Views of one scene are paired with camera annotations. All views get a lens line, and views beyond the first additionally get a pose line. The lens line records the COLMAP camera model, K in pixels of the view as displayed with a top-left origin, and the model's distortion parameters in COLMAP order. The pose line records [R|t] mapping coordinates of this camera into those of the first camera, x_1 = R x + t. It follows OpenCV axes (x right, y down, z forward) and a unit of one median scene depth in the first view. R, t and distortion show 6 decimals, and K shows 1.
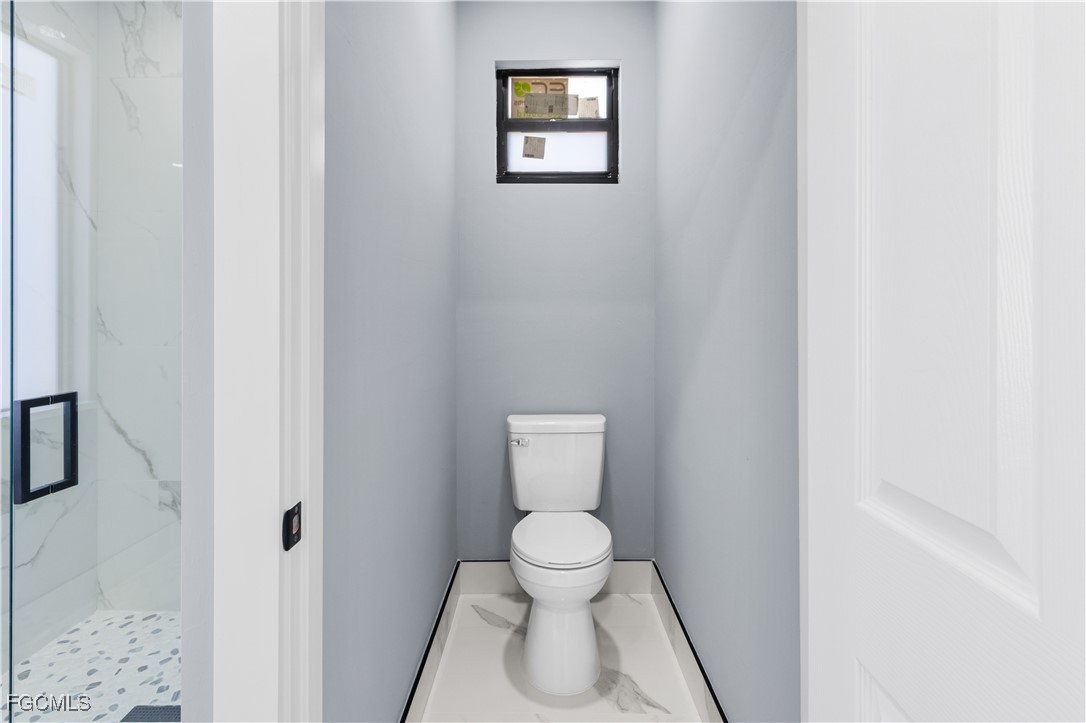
lens RADIAL K [[504.7, 0, 544.8], [0, 504.7, 333.8], [0, 0, 1]] dist [0.009477, -0.001777]
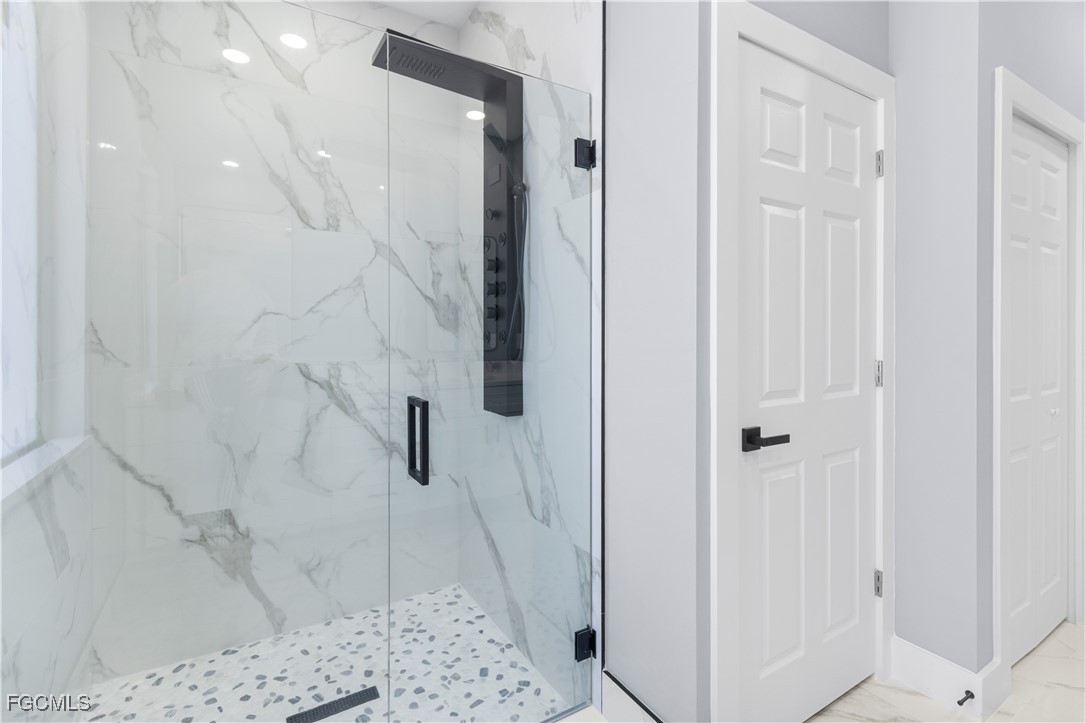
lens RADIAL K [[504.3, 0, 541.9], [0, 504.3, 354.1], [0, 0, 1]] dist [0.009477, -0.001777]
pose [[0.851592, -0.023544, 0.523676, -0.691383], [0.015477, 0.999685, 0.019776, -0.005475], [-0.523976, -0.008736, 0.851688, -0.096718]]
